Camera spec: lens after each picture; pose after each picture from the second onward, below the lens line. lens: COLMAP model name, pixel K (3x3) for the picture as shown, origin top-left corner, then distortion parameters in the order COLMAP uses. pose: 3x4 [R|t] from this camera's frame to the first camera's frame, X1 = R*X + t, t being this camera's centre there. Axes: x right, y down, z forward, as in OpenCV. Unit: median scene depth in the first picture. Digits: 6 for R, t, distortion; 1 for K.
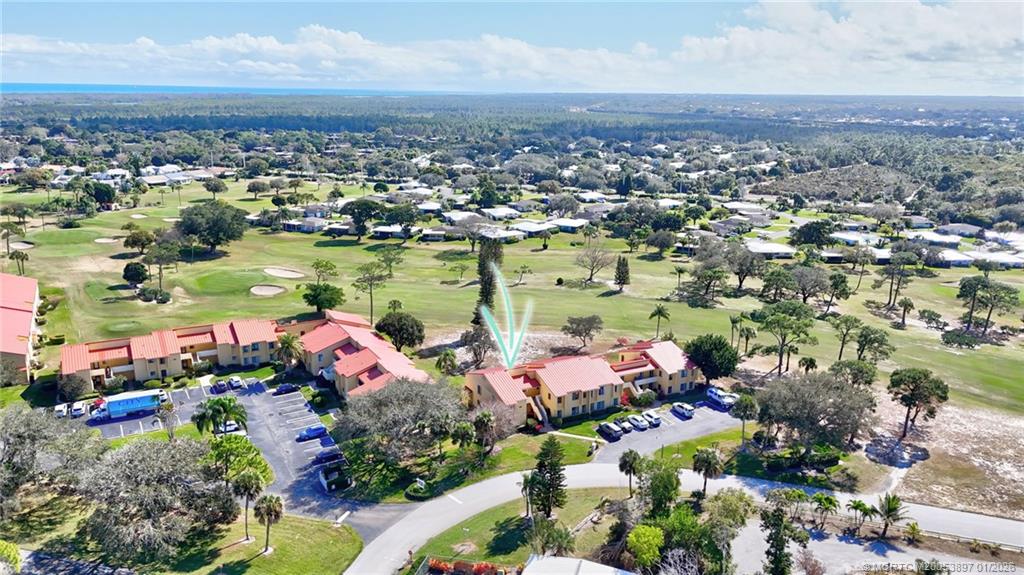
lens RADIAL K [[754.2, 0, 512.0], [0, 754.2, 287.5], [0, 0, 1]] dist [0.073419, -0.061077]
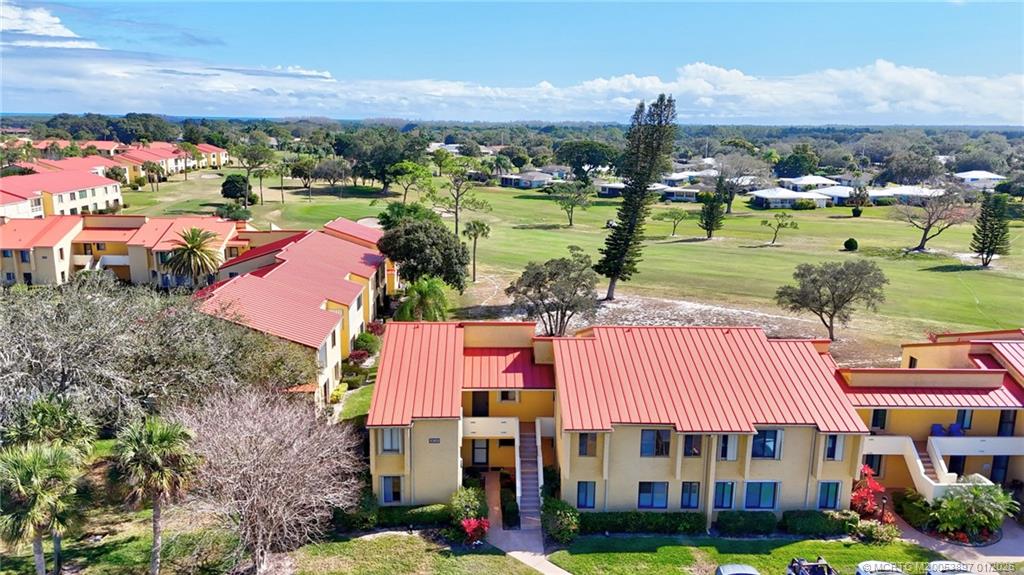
lens RADIAL K [[754.2, 0, 512.0], [0, 754.2, 287.5], [0, 0, 1]] dist [0.073419, -0.061077]
pose [[0.891381, 0.096143, -0.442941, 0.124574], [-0.115919, 0.993101, -0.017719, 0.078613], [0.438181, 0.067139, 0.896376, 0.579815]]
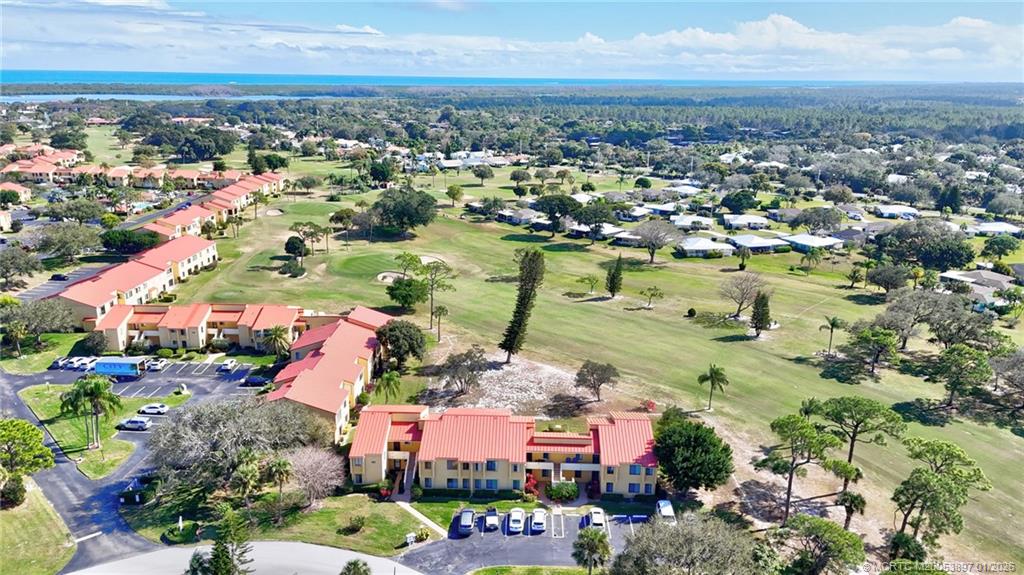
lens RADIAL K [[754.2, 0, 512.0], [0, 754.2, 287.5], [0, 0, 1]] dist [0.073419, -0.061077]
pose [[0.861355, 0.133000, -0.490285, 0.394312], [-0.127983, 0.990803, 0.043929, -0.061886], [0.491618, 0.024909, 0.870455, 0.282892]]
